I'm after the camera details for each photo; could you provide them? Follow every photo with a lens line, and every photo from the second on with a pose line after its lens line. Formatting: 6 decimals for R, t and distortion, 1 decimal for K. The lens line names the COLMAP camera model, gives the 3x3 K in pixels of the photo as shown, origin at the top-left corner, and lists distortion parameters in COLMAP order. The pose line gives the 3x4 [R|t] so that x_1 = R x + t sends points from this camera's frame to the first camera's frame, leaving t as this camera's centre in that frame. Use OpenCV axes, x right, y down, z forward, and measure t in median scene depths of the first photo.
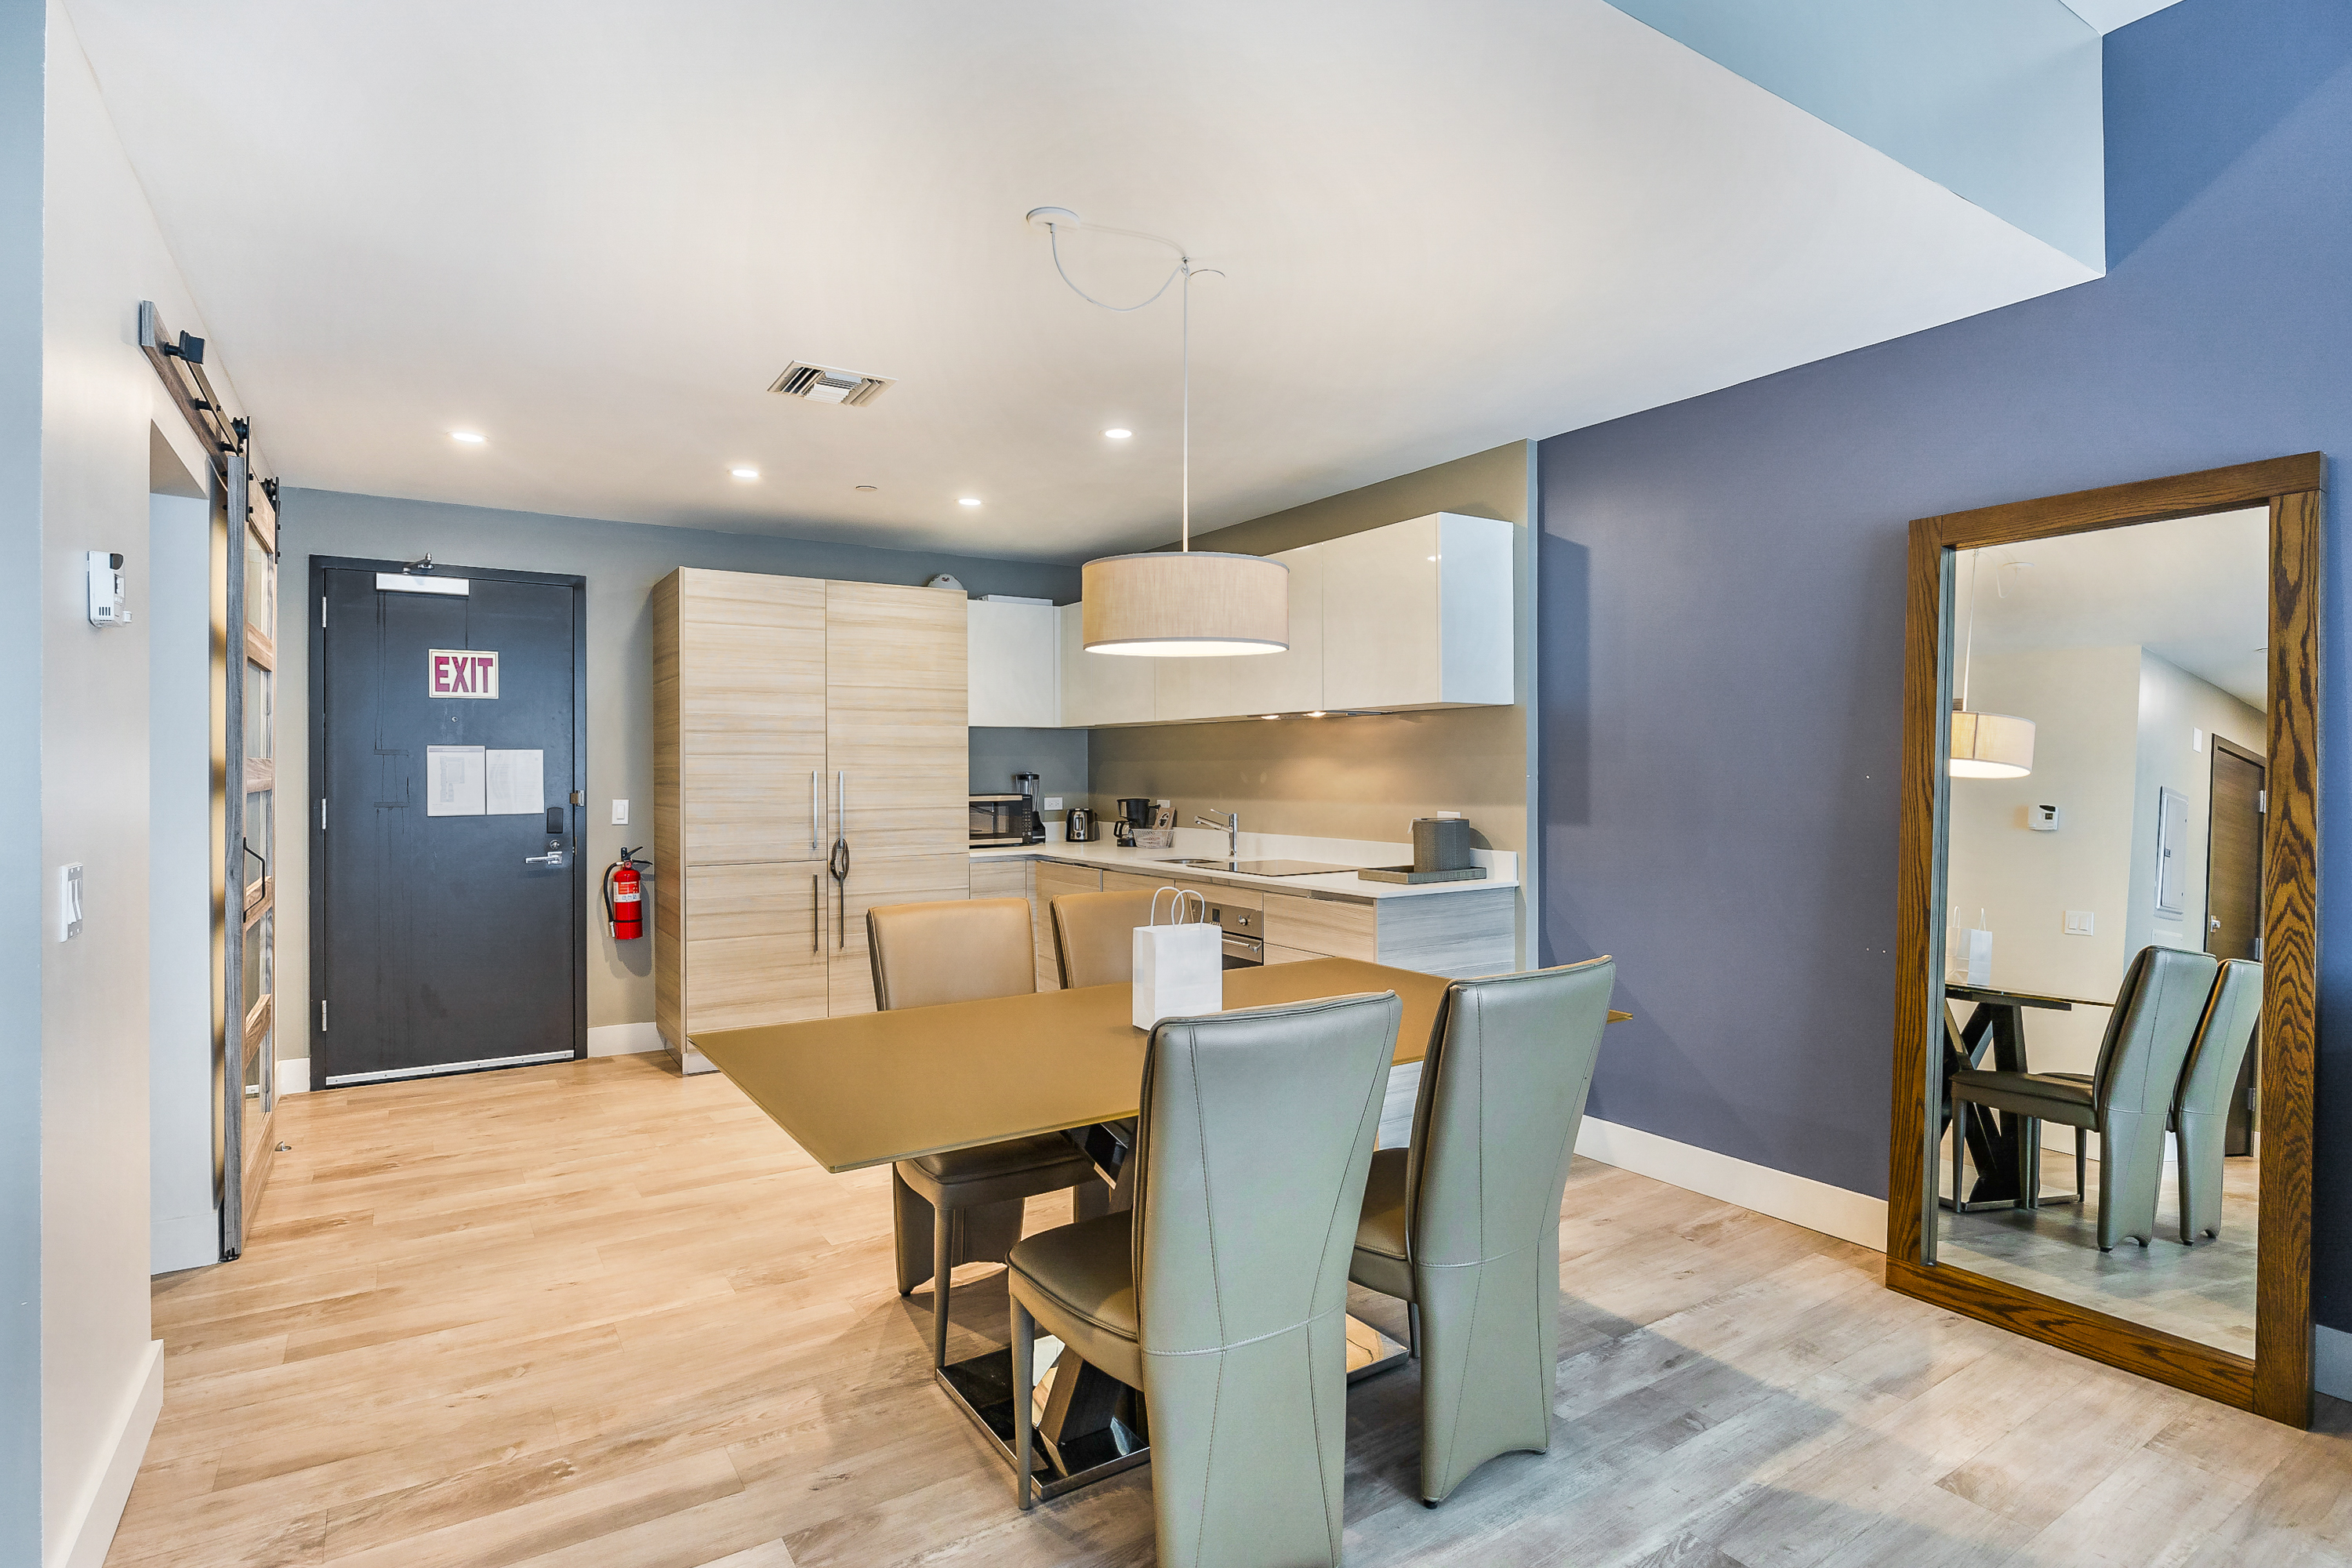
lens RADIAL K [[1180.6, 0, 1183.1], [0, 1180.6, 770.3], [0, 0, 1]] dist [-0.022511, -0.001300]
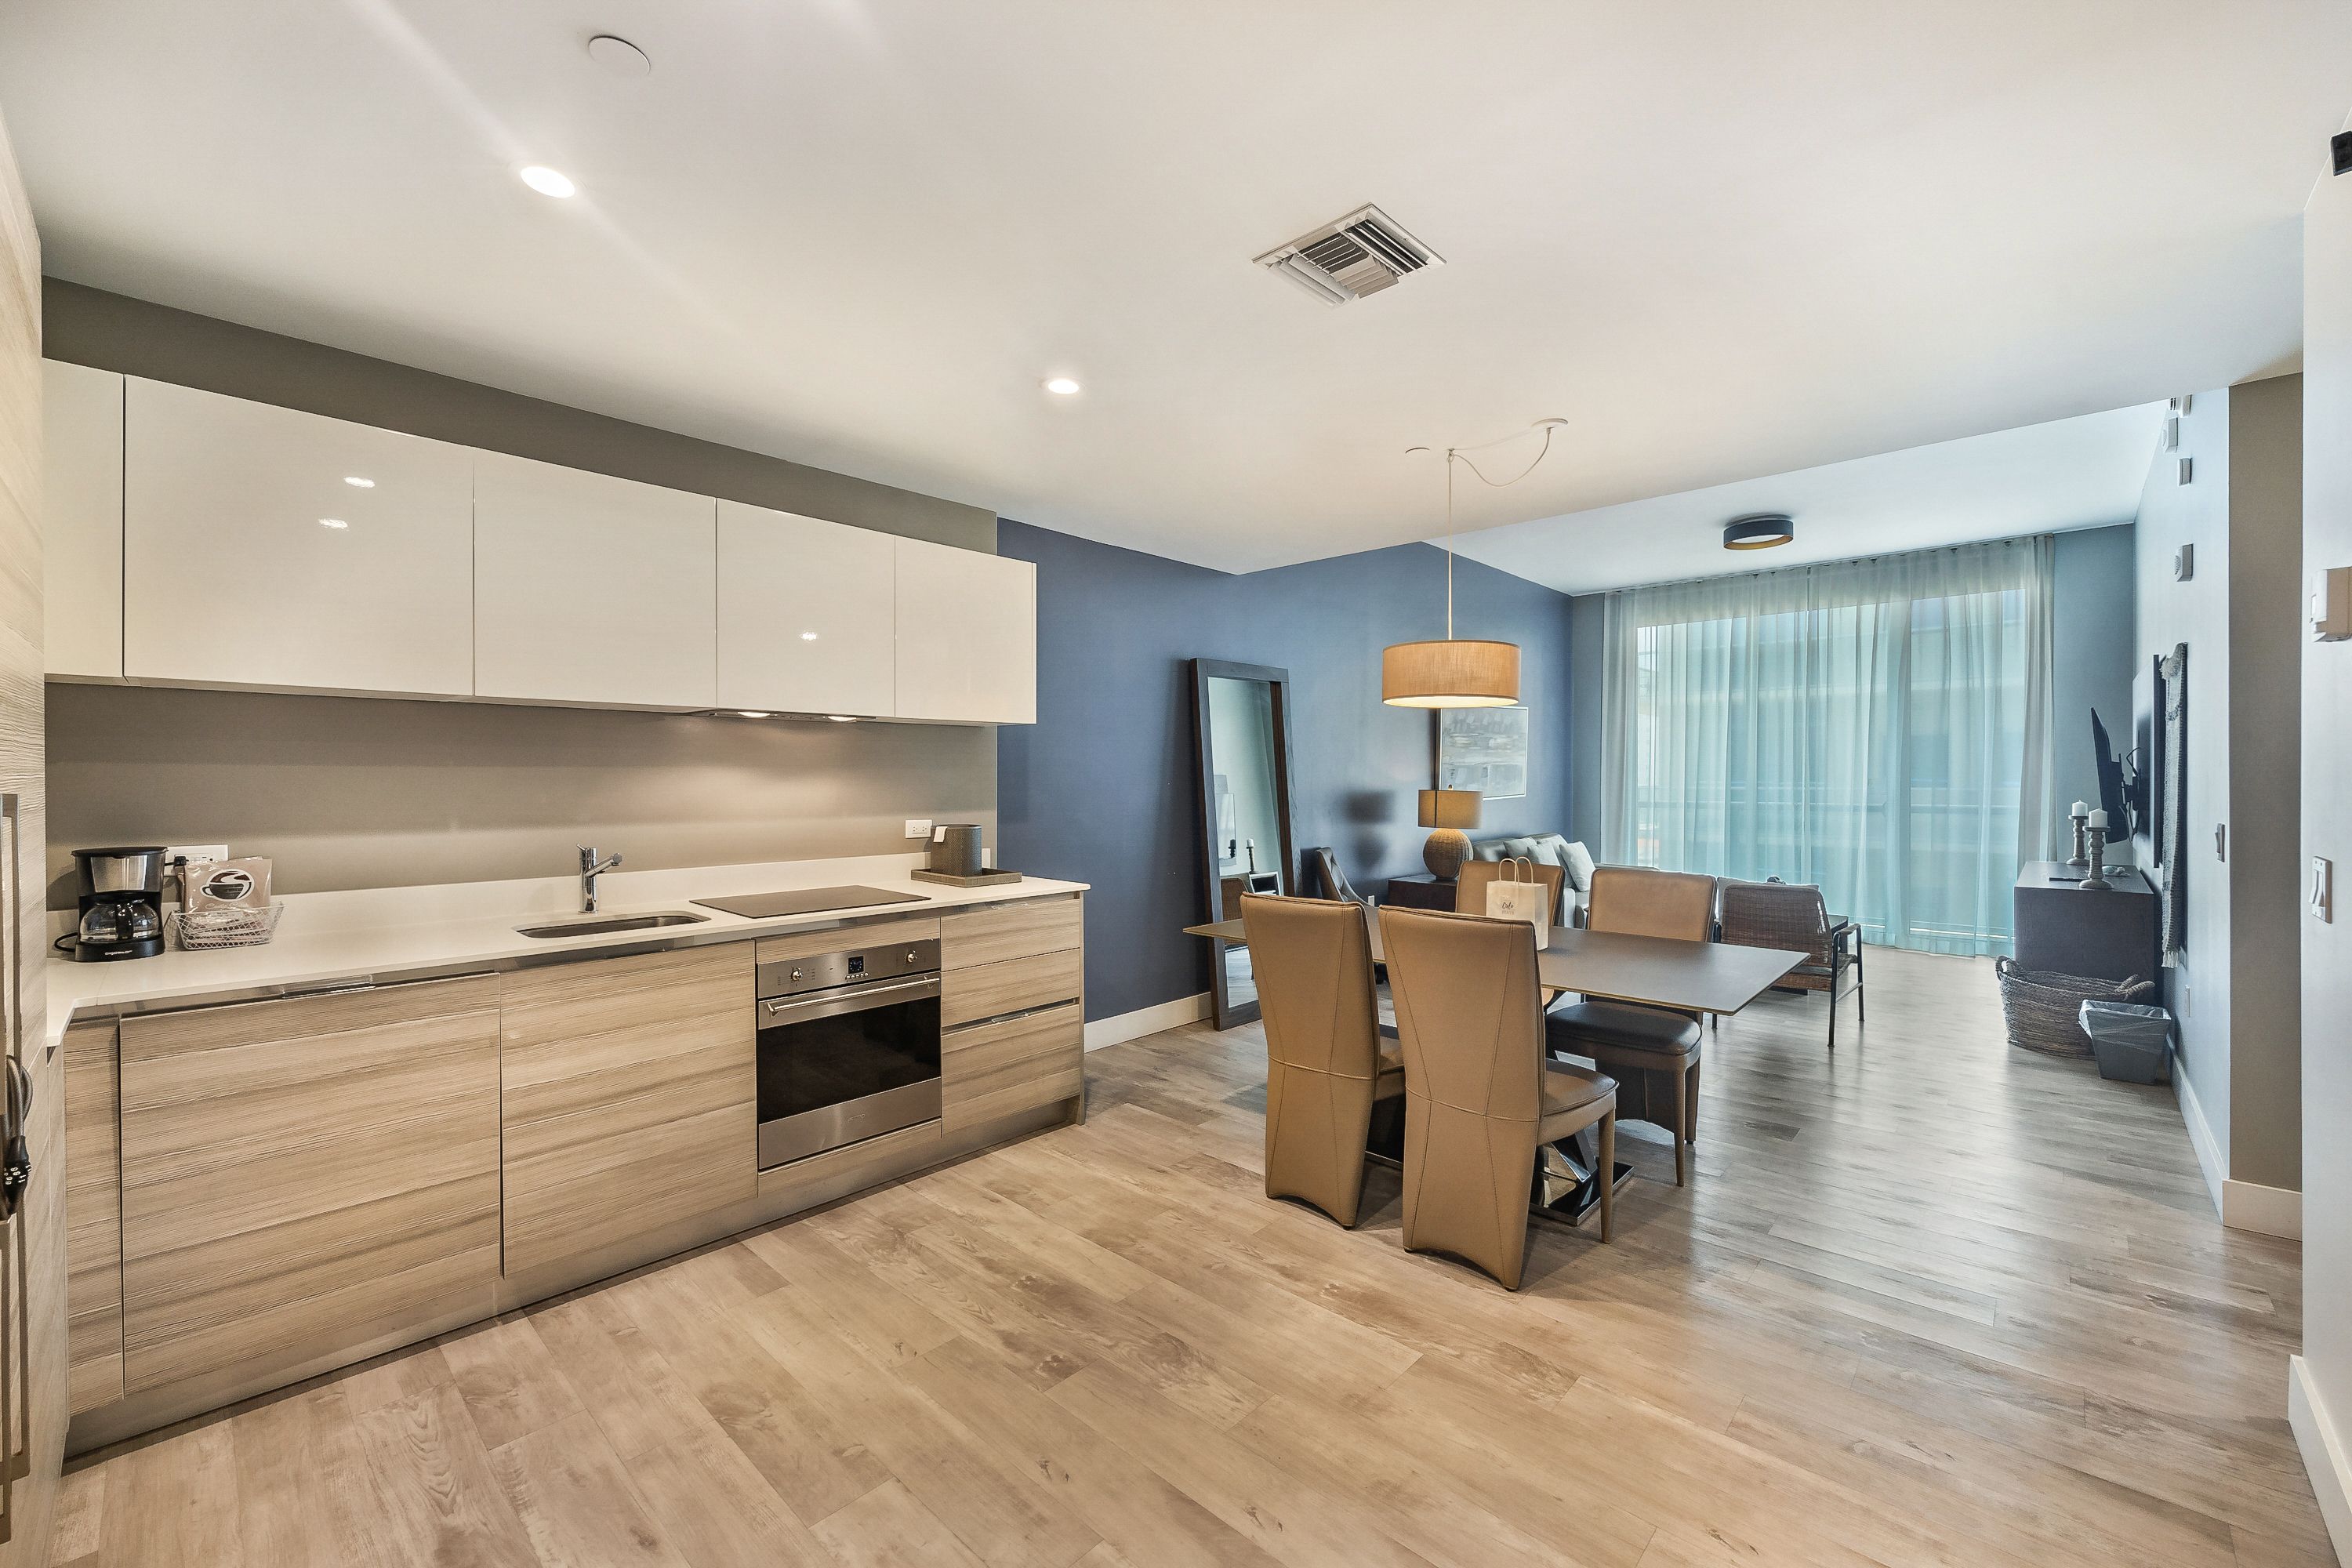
lens RADIAL K [[948.9, 0, 1173.3], [0, 948.9, 769.9], [0, 0, 1]] dist [-0.006205, -0.000201]
pose [[-0.234278, 0.007320, 0.972142, -0.574484], [0.000324, 0.999972, -0.007451, -0.003156], [-0.972169, -0.001431, -0.234274, 0.836778]]
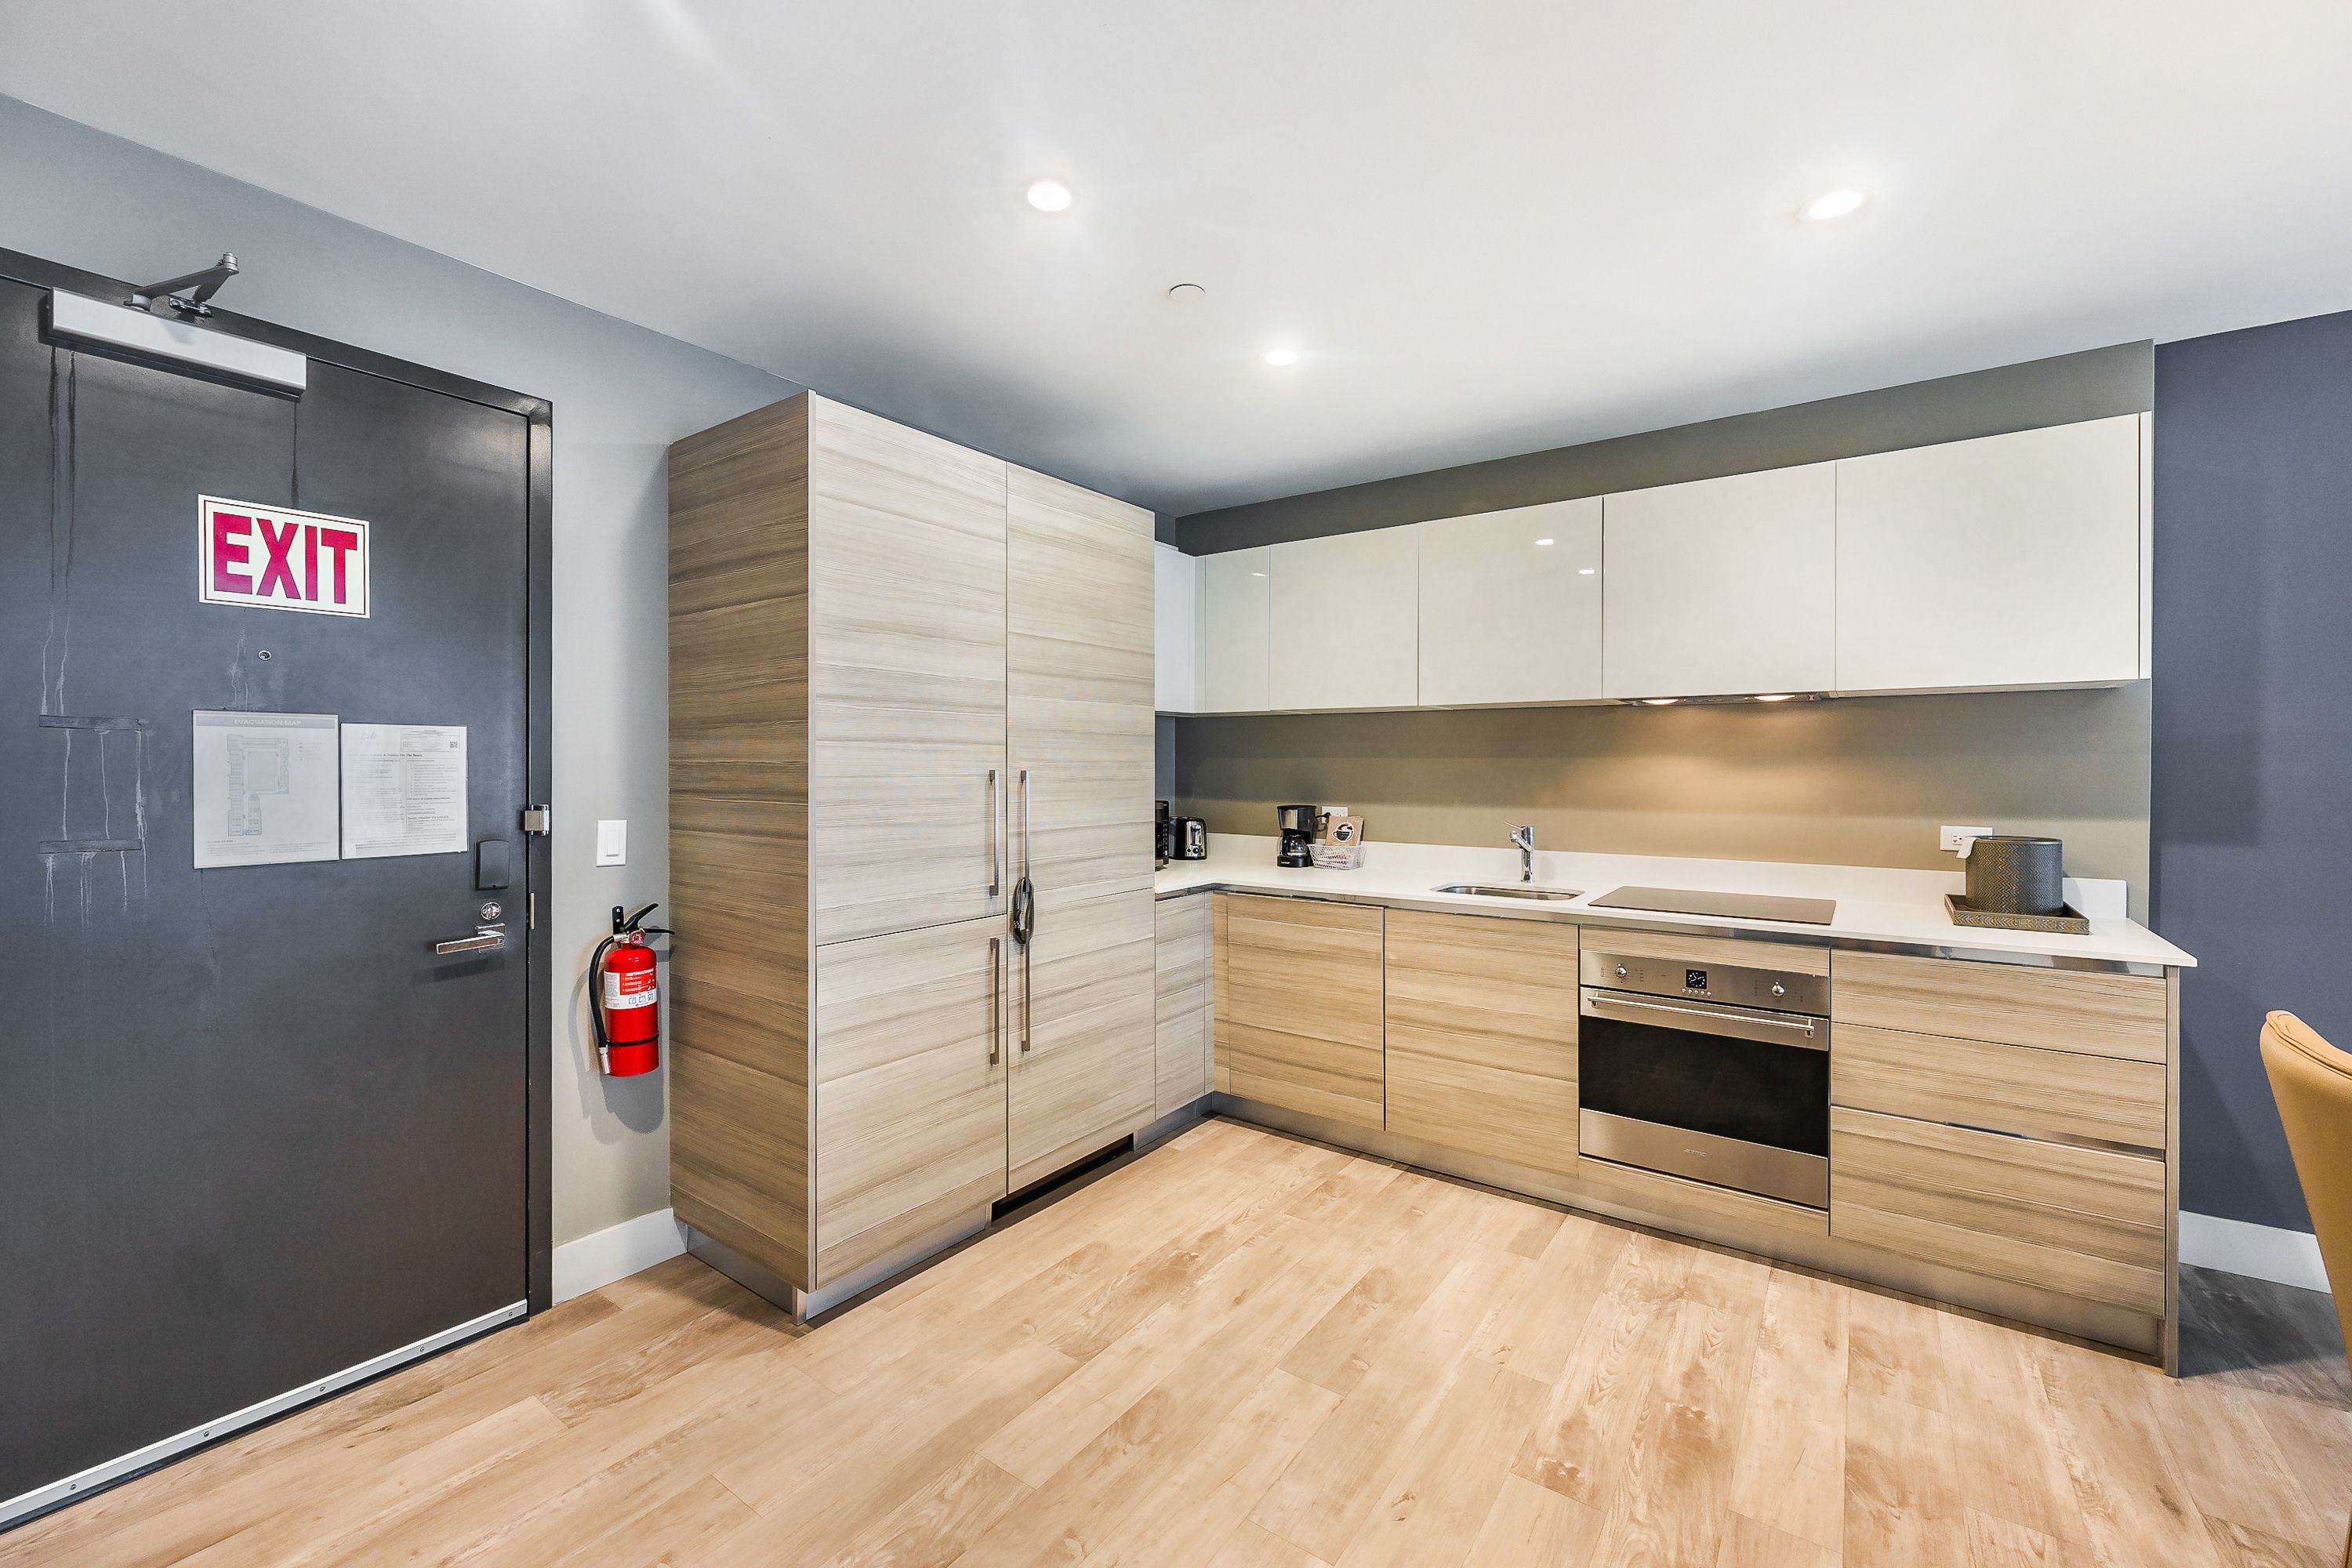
lens RADIAL K [[948.9, 0, 1173.3], [0, 948.9, 769.9], [0, 0, 1]] dist [-0.006205, -0.000201]
pose [[0.936379, 0.003318, 0.350975, -0.410933], [-0.004556, 0.999986, 0.002701, -0.001321], [-0.350961, -0.004128, 0.936381, 0.518757]]
